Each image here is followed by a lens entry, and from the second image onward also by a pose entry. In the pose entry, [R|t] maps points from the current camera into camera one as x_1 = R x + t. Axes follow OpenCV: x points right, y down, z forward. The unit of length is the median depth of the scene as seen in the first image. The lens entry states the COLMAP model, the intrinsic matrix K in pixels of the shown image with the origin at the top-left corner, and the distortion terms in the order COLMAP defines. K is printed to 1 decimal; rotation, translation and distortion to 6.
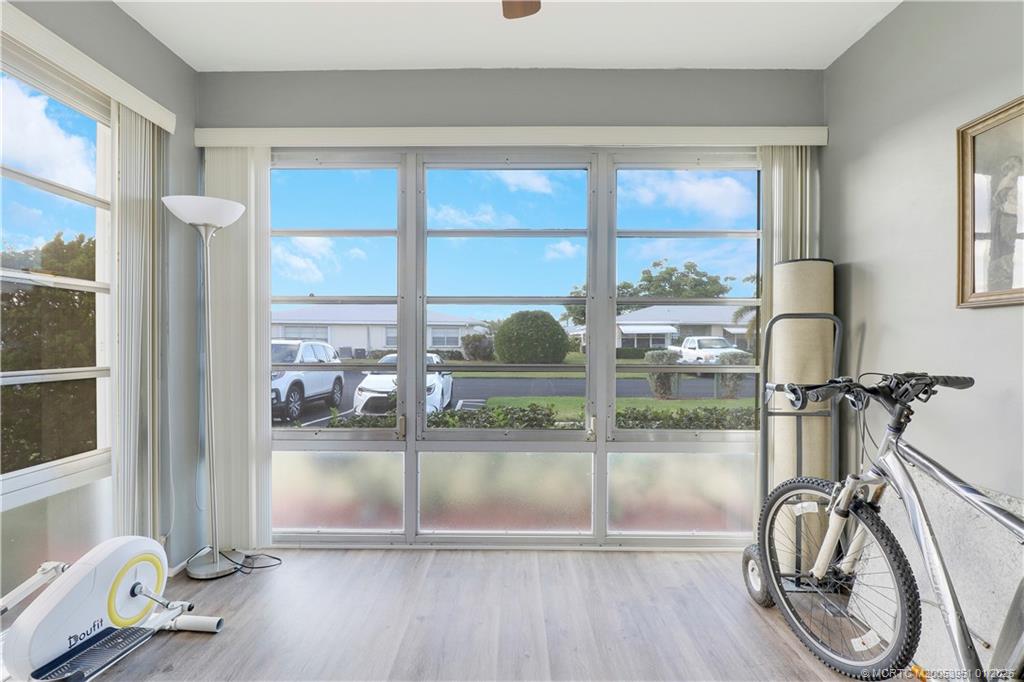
lens RADIAL K [[486.1, 0, 510.2], [0, 486.1, 342.9], [0, 0, 1]] dist [0.000337, -0.008896]
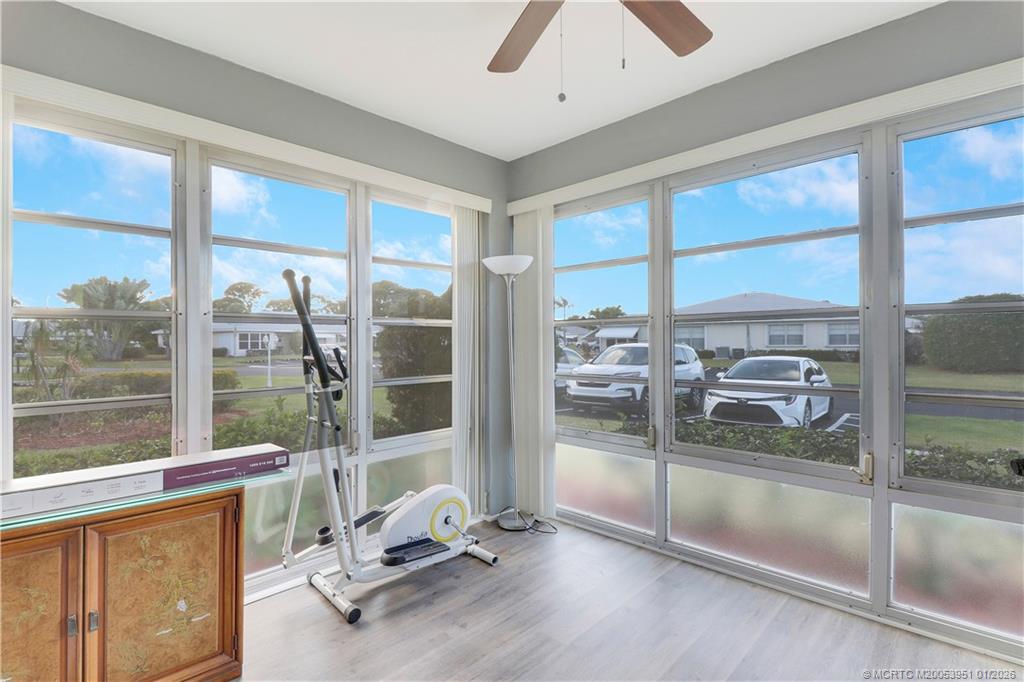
lens RADIAL K [[492.2, 0, 516.8], [0, 492.2, 336.3], [0, 0, 1]] dist [0.014317, -0.018724]
pose [[0.722702, -0.014742, -0.691003, 0.332635], [0.009577, 0.999890, -0.011315, -0.043899], [0.691094, 0.001560, 0.722763, -0.003839]]
